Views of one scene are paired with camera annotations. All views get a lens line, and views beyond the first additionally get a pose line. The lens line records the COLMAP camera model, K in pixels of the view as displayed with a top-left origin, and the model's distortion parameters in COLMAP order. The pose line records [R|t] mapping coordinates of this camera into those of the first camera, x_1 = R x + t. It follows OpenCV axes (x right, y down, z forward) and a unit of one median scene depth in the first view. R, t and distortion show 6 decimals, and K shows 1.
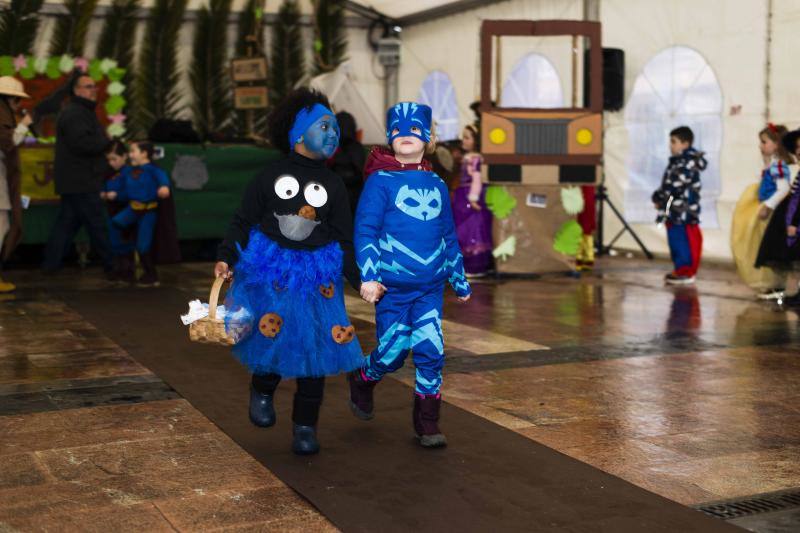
lens RADIAL K [[1156.1, 0, 397.7], [0, 1156.1, 275.8], [0, 0, 1]] dist [0.021975, 0.000000]
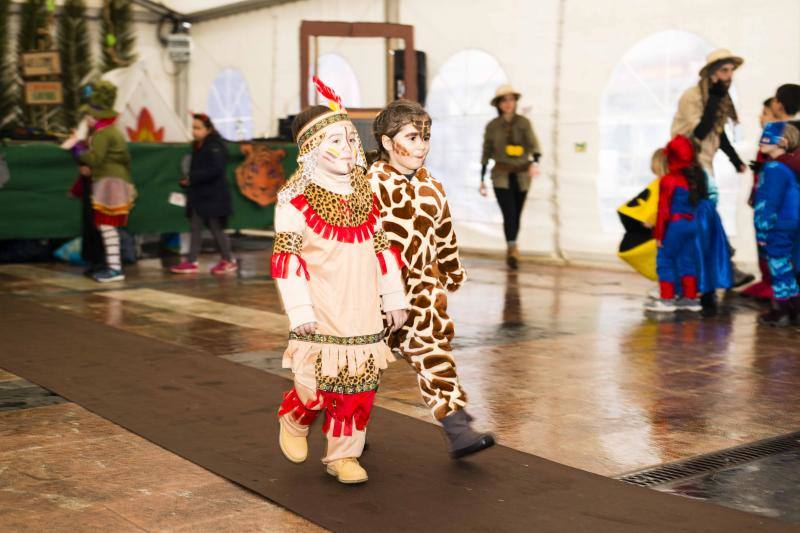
lens RADIAL K [[1156.1, 0, 396.5], [0, 1156.1, 272.9], [0, 0, 1]] dist [0.021975, 0.000000]
pose [[0.978489, -0.019678, 0.205356, -0.040234], [0.019570, 0.999805, 0.002554, -0.000417], [-0.205366, 0.001520, 0.978684, -0.007307]]
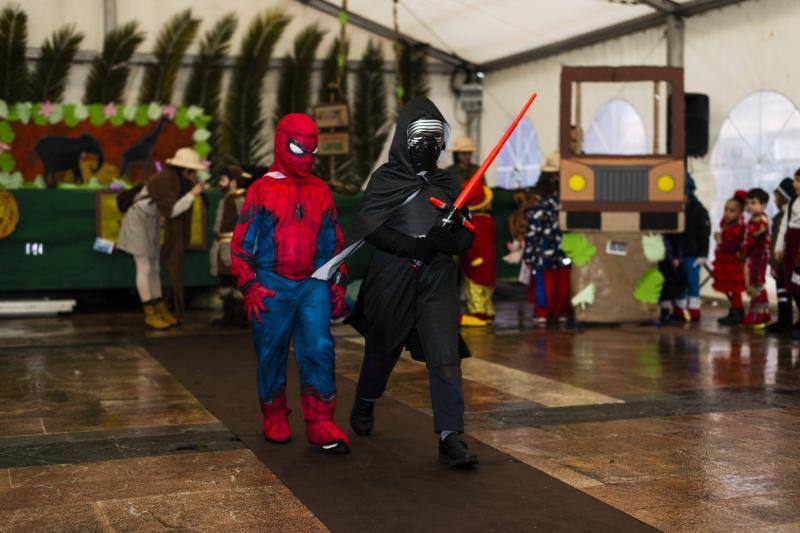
lens RADIAL K [[1156.1, 0, 398.0], [0, 1156.1, 277.4], [0, 0, 1]] dist [0.021975, 0.000000]
pose [[0.997207, 0.006591, -0.074400, 0.005698], [-0.009259, 0.999324, -0.035572, -0.002452], [0.074115, 0.036161, 0.996594, 0.004411]]
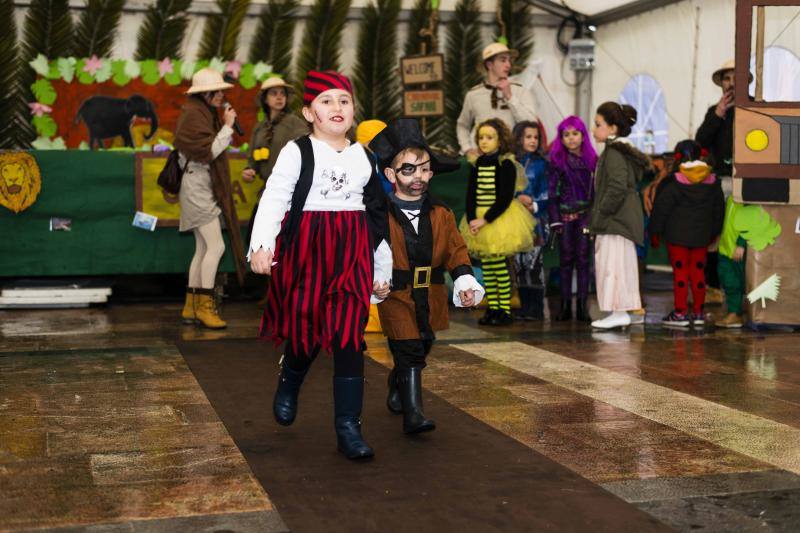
lens RADIAL K [[1156.1, 0, 396.7], [0, 1156.1, 263.8], [0, 0, 1]] dist [0.021975, 0.000000]
pose [[0.990298, 0.014539, -0.138200, -0.027813], [-0.019203, 0.999288, -0.032472, -0.008901], [0.137630, 0.034811, 0.989872, 0.165425]]
